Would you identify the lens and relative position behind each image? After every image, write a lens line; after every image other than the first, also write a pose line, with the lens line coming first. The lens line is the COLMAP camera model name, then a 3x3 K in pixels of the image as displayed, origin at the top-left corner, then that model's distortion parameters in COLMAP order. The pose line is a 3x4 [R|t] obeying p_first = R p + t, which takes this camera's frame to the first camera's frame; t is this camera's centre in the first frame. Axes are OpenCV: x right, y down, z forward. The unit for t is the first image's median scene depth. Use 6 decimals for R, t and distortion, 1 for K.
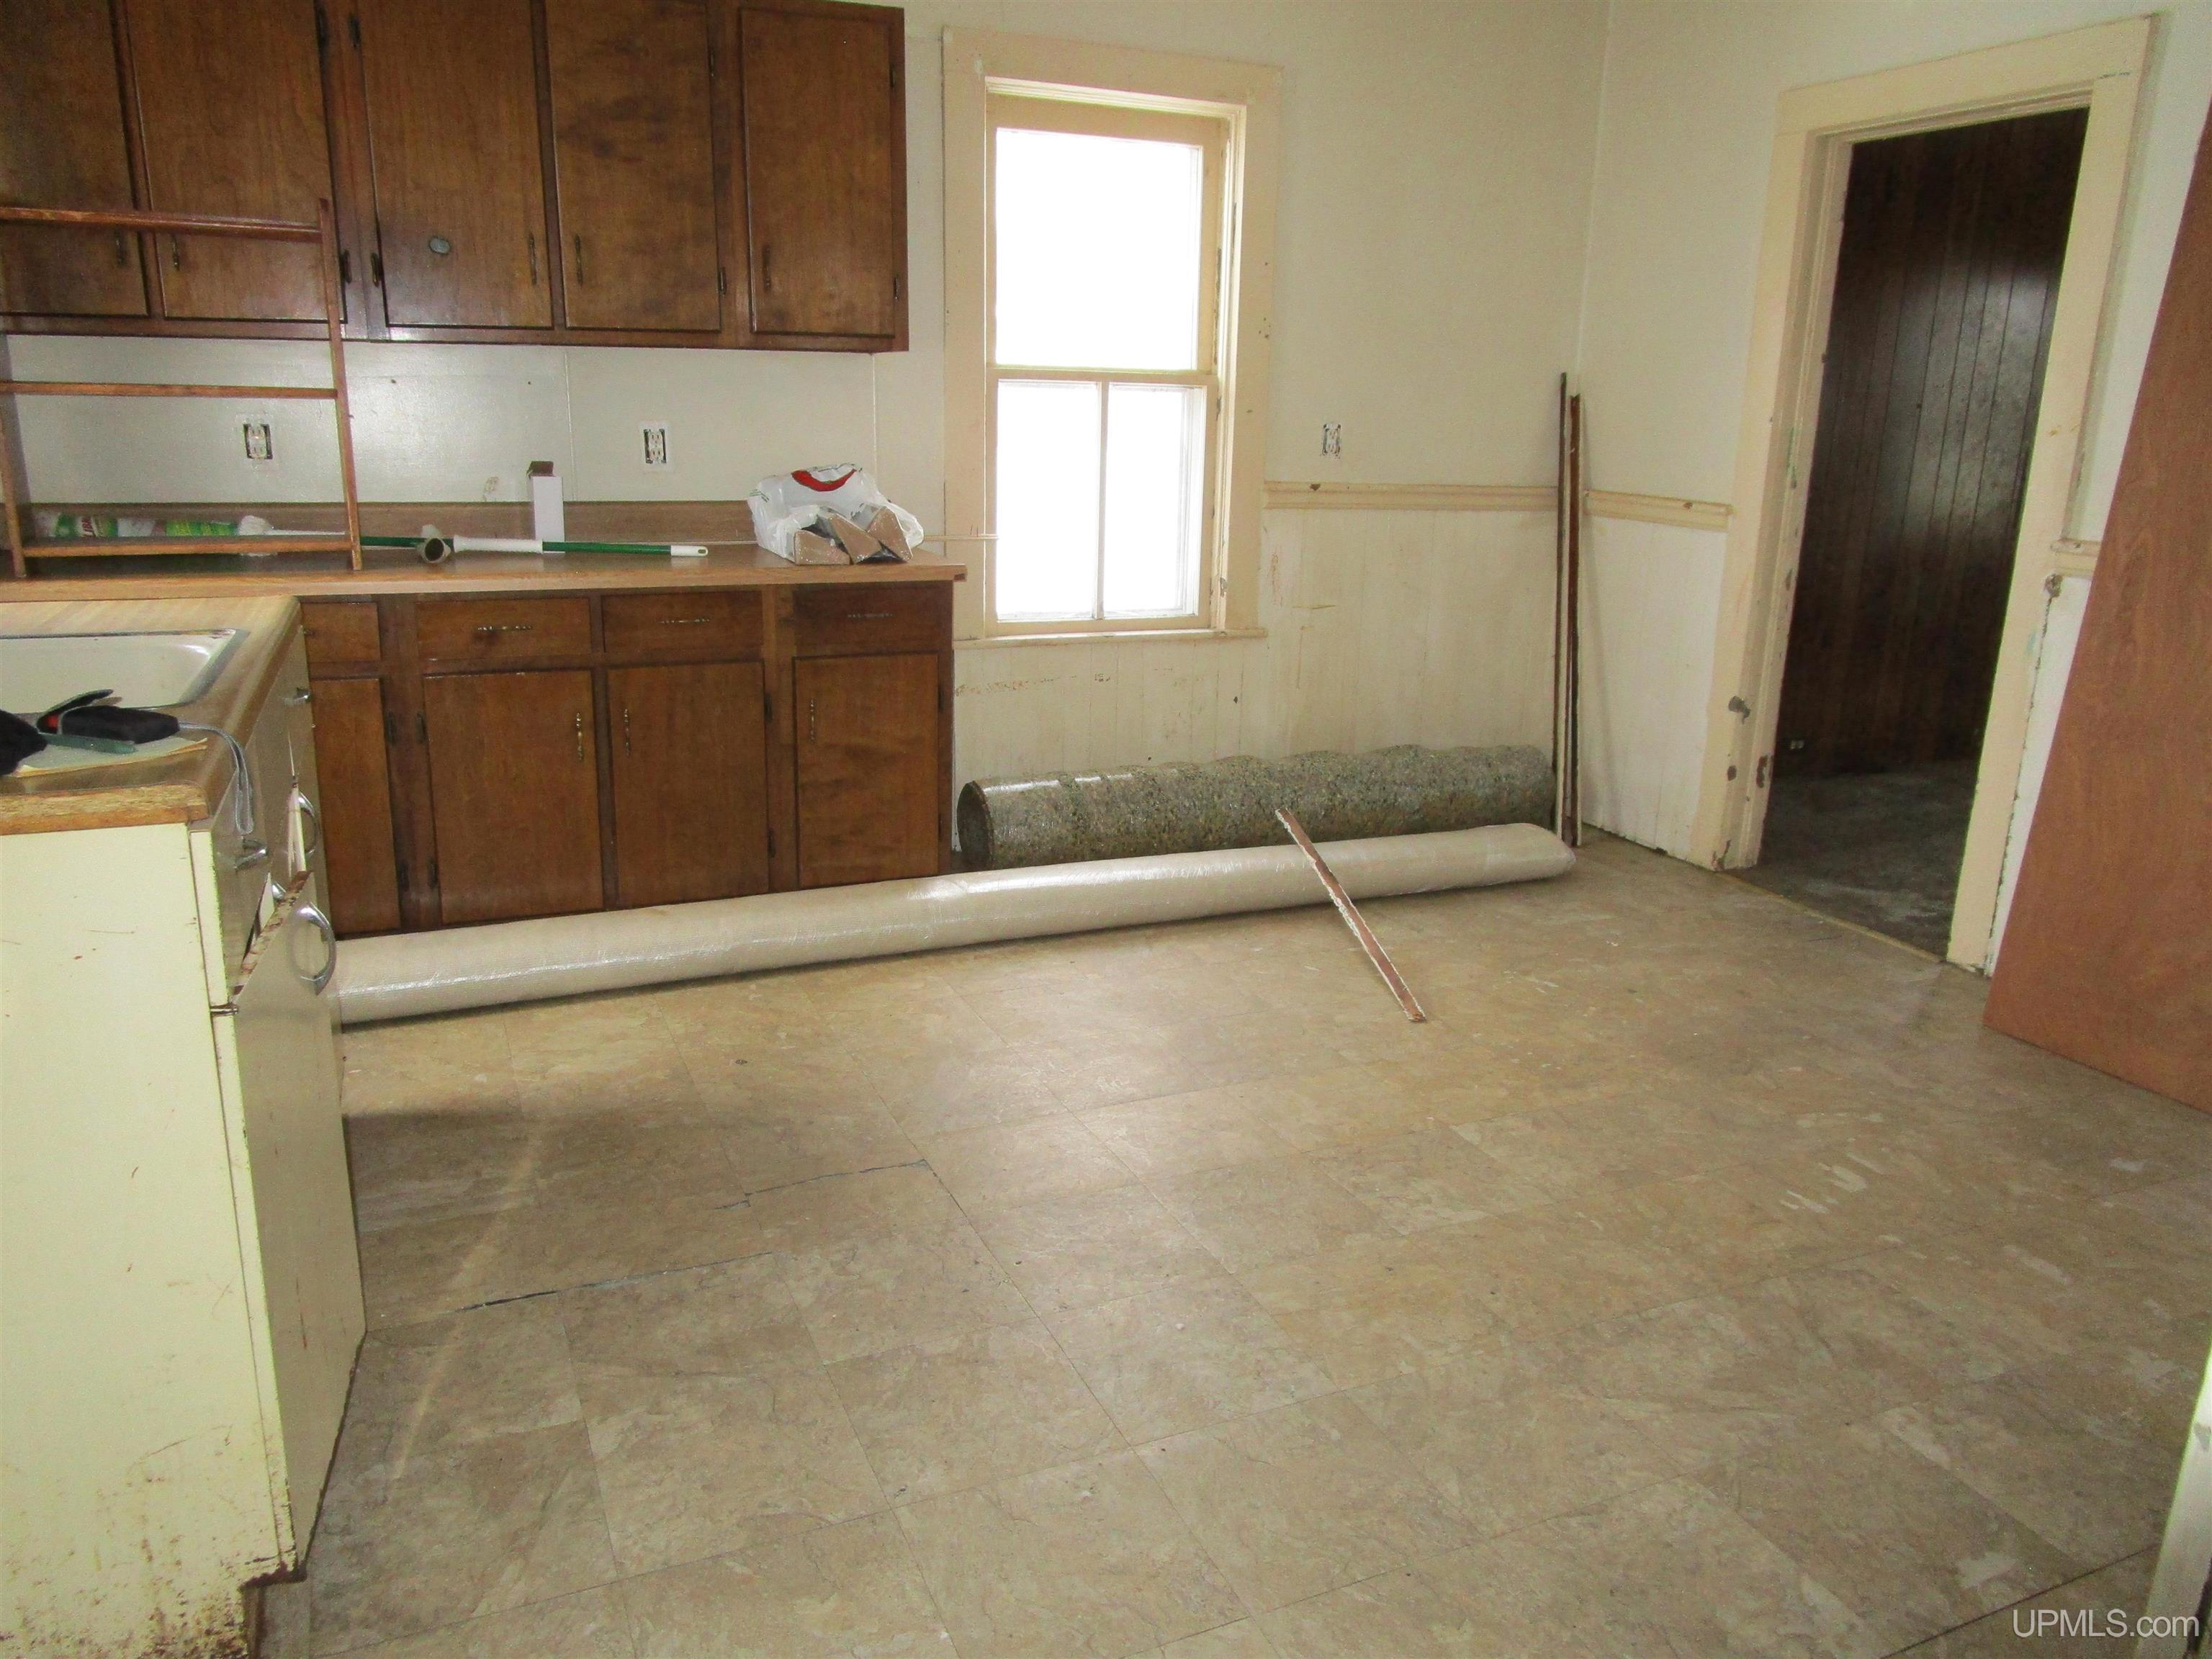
lens RADIAL K [[1535.1, 0, 1093.0], [0, 1535.1, 810.7], [0, 0, 1]] dist [-0.006069, -0.000659]
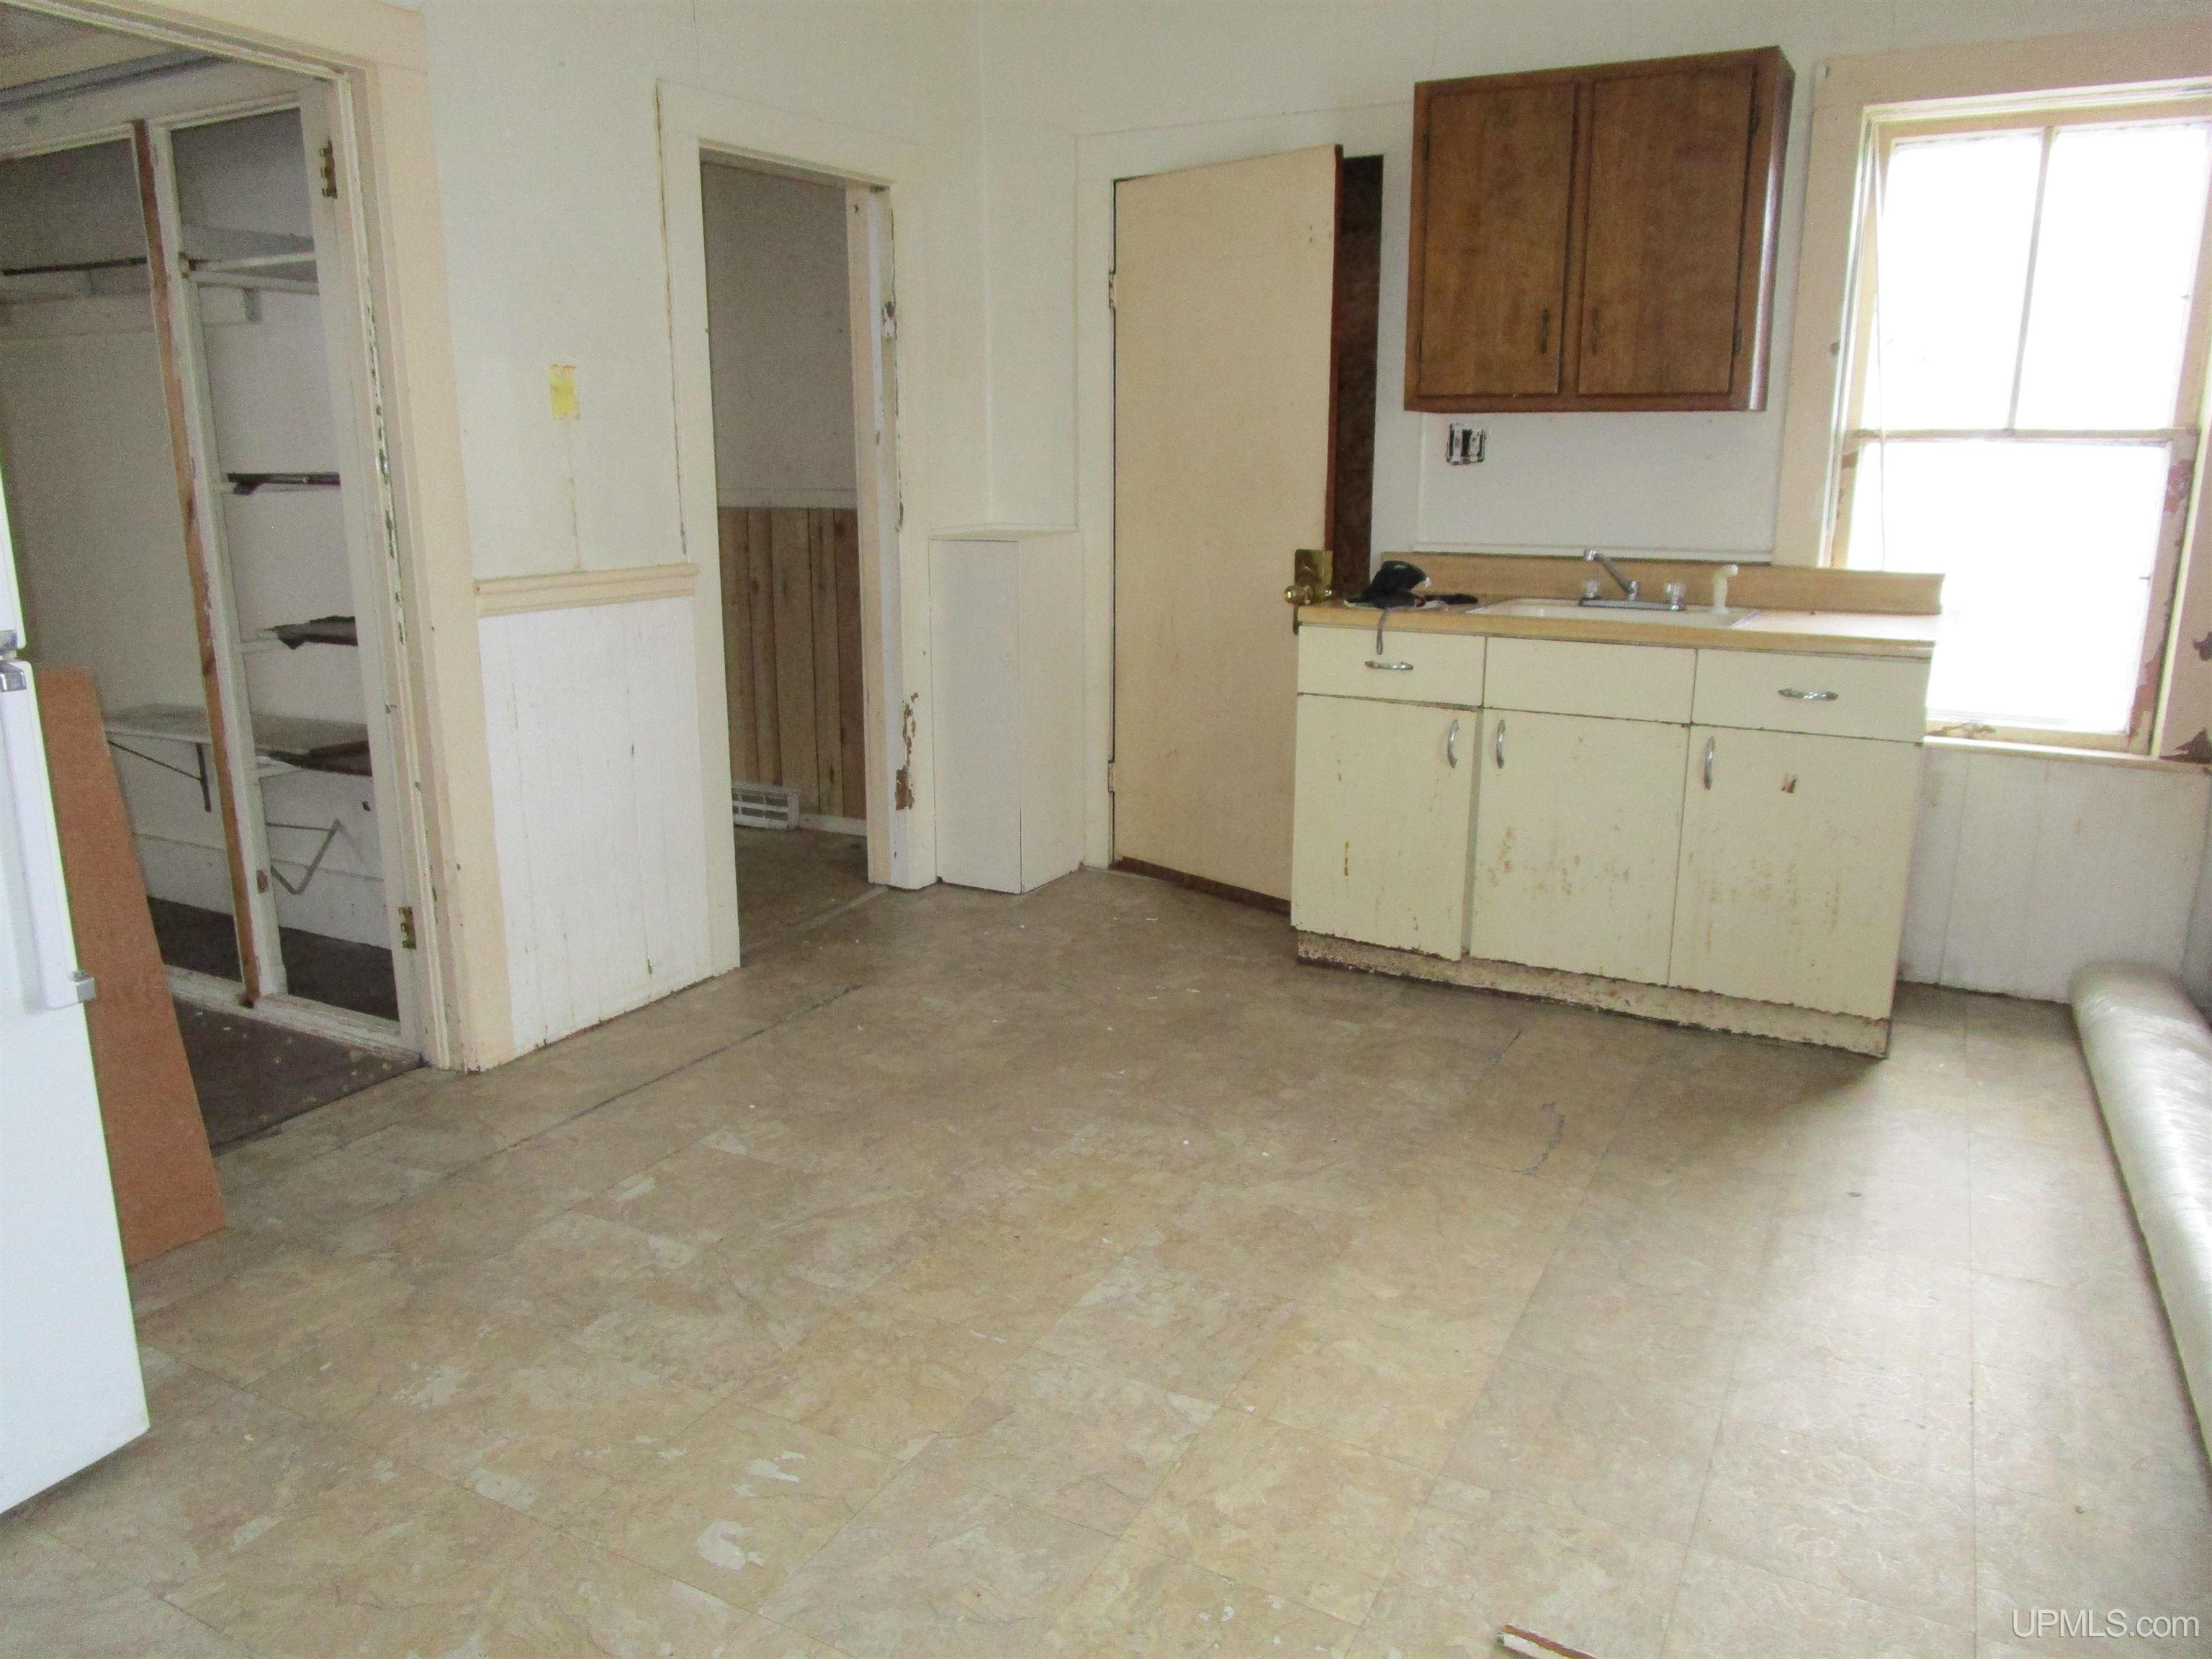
lens RADIAL K [[1535.1, 0, 1099.7], [0, 1535.1, 832.7], [0, 0, 1]] dist [-0.006069, -0.000659]
pose [[-0.774474, 0.119678, -0.621182, 0.833041], [-0.187017, 0.894737, 0.405550, -0.396536], [0.604330, 0.430260, -0.670569, 1.581429]]
